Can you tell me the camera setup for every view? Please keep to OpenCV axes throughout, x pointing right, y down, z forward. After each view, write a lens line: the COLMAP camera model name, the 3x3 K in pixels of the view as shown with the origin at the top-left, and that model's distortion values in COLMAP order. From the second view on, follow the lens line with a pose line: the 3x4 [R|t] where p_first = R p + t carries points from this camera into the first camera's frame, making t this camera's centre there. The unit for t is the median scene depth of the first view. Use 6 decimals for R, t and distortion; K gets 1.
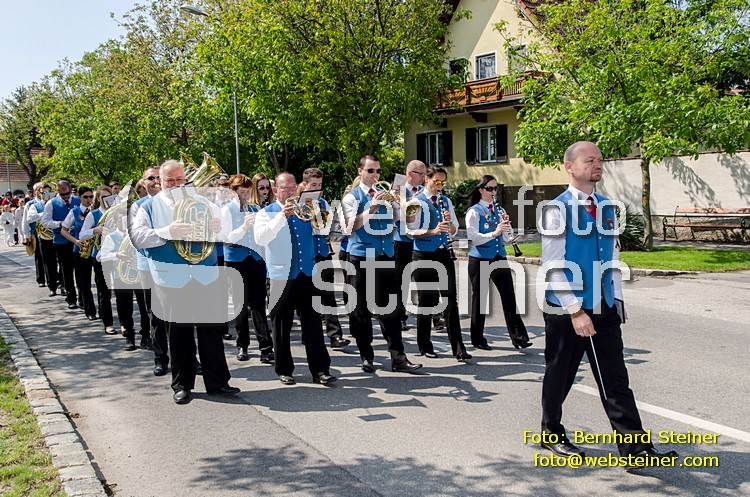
lens RADIAL K [[702.4, 0, 375.0], [0, 702.4, 248.5], [0, 0, 1]] dist [0.005150, -0.021248]
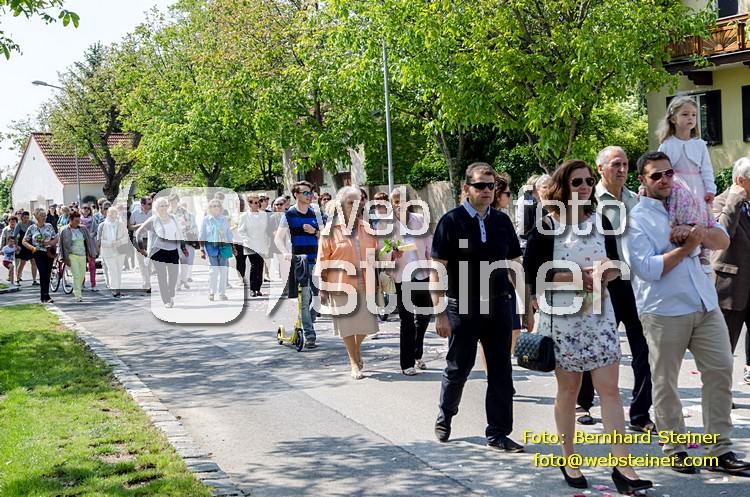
lens RADIAL K [[1300.9, 0, 375.0], [0, 1300.9, 248.5], [0, 0, 1]] dist [0.054892, -0.047089]
pose [[0.970449, -0.010484, -0.241078, 0.094280], [0.003238, 0.999532, -0.030434, 0.010773], [0.241285, 0.028754, 0.970028, -0.229817]]
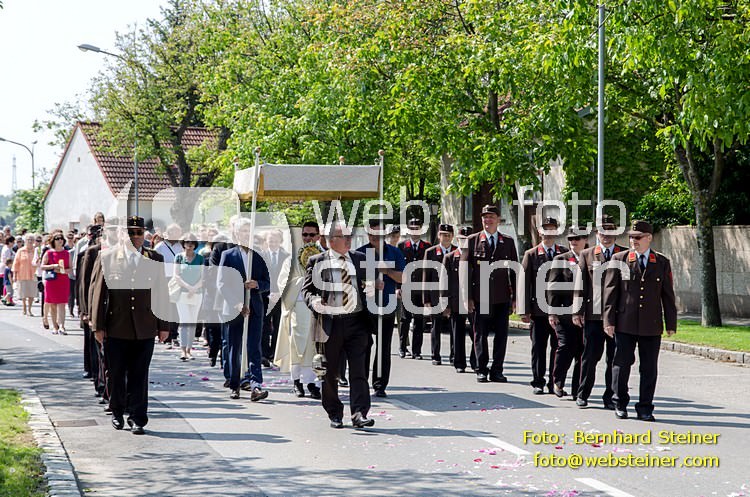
lens RADIAL K [[1842.2, 0, 375.0], [0, 1842.2, 248.5], [0, 0, 1]] dist [-0.045893, 1.145955]
pose [[0.933817, 0.034164, -0.356115, 0.076828], [-0.058605, 0.996591, -0.058068, -0.003312], [0.352918, 0.075095, 0.932636, -0.097419]]
